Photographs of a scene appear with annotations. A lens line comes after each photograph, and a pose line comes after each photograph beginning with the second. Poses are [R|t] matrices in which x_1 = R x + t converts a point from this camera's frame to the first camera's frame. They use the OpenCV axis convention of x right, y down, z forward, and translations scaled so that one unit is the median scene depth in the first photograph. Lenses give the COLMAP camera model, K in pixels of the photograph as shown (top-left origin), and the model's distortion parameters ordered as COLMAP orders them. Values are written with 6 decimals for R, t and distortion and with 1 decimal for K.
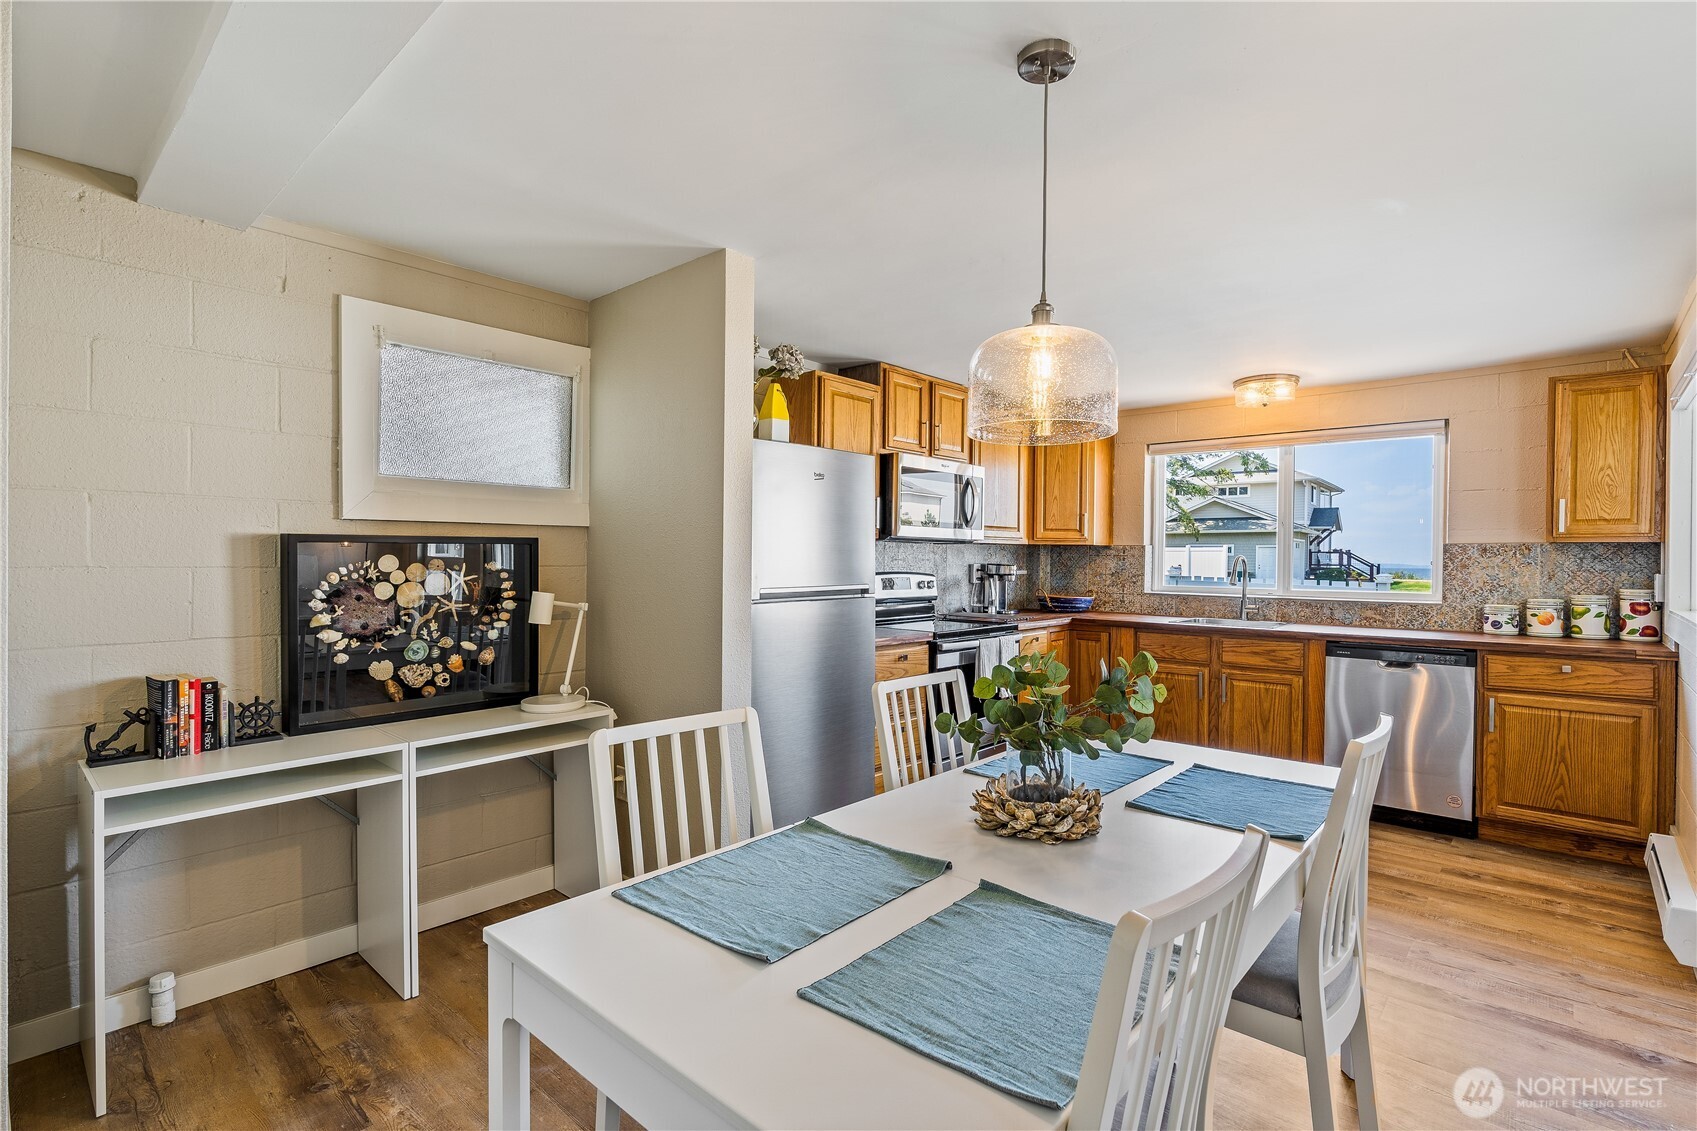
lens RADIAL K [[774.3, 0, 852.6], [0, 774.3, 566.2], [0, 0, 1]] dist [-0.000818, 0.000120]
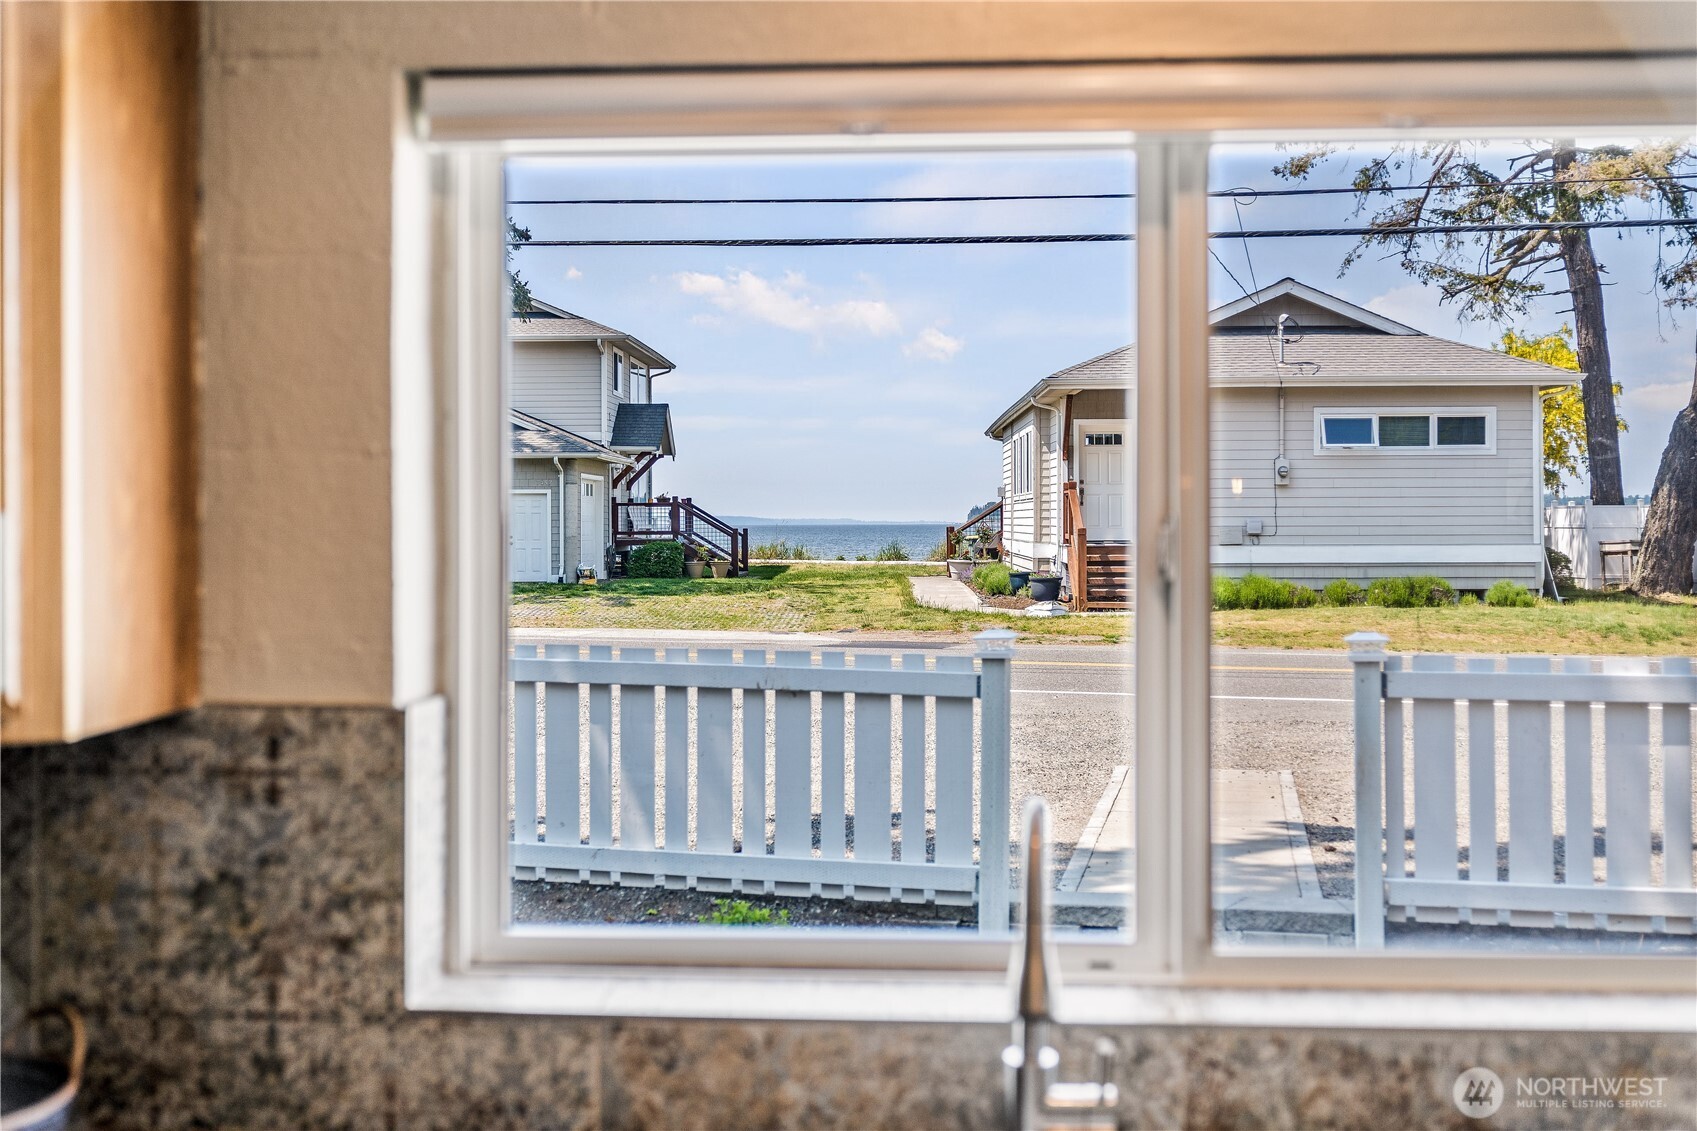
lens RADIAL K [[1880.9, 0, 815.2], [0, 1880.9, 529.7], [0, 0, 1]] dist [-0.002128, 0.000000]
pose [[0.790187, -0.015703, 0.612665, 0.238471], [0.014833, 0.999869, 0.006497, -0.073595], [-0.612686, 0.003954, 0.790316, 0.735610]]
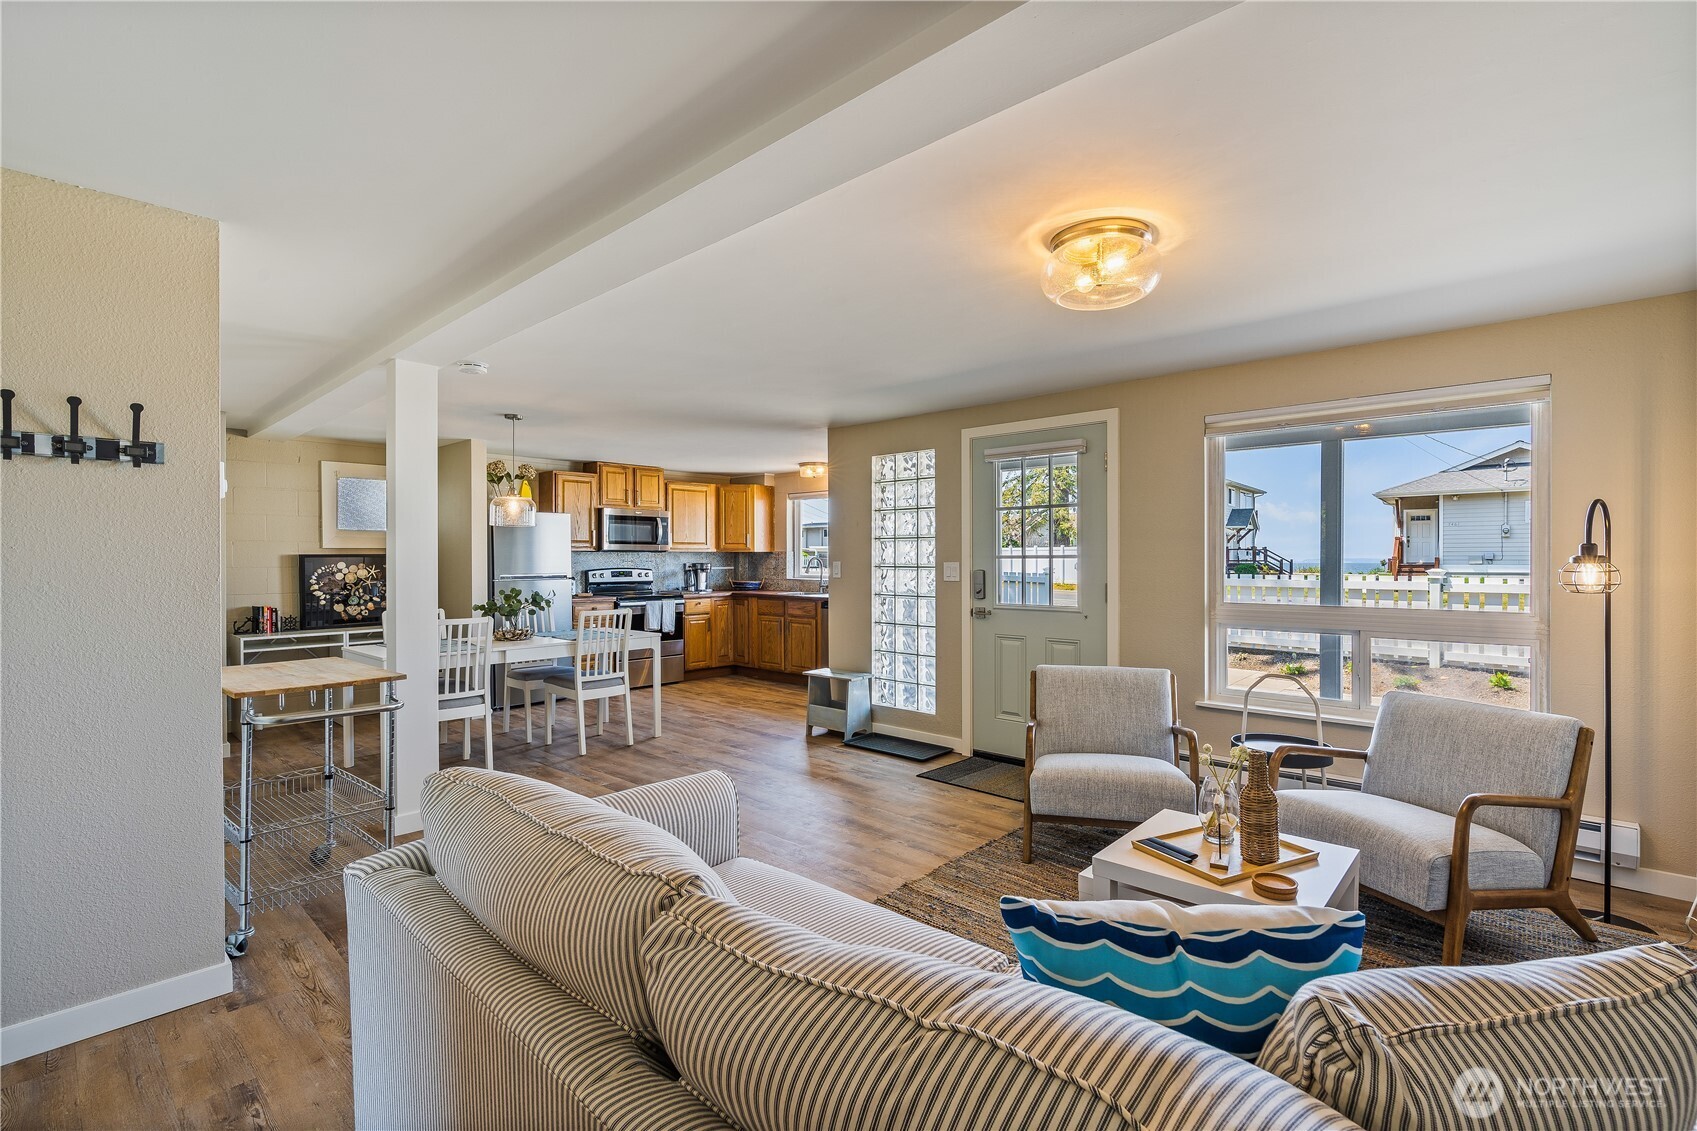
lens RADIAL K [[774.3, 0, 851.5], [0, 774.3, 566.6], [0, 0, 1]] dist [-0.000818, 0.000120]
pose [[0.999819, -0.008273, -0.017134, 0.631720], [0.008289, 0.999965, 0.000870, 0.007113], [0.017127, -0.001011, 0.999853, -0.852776]]
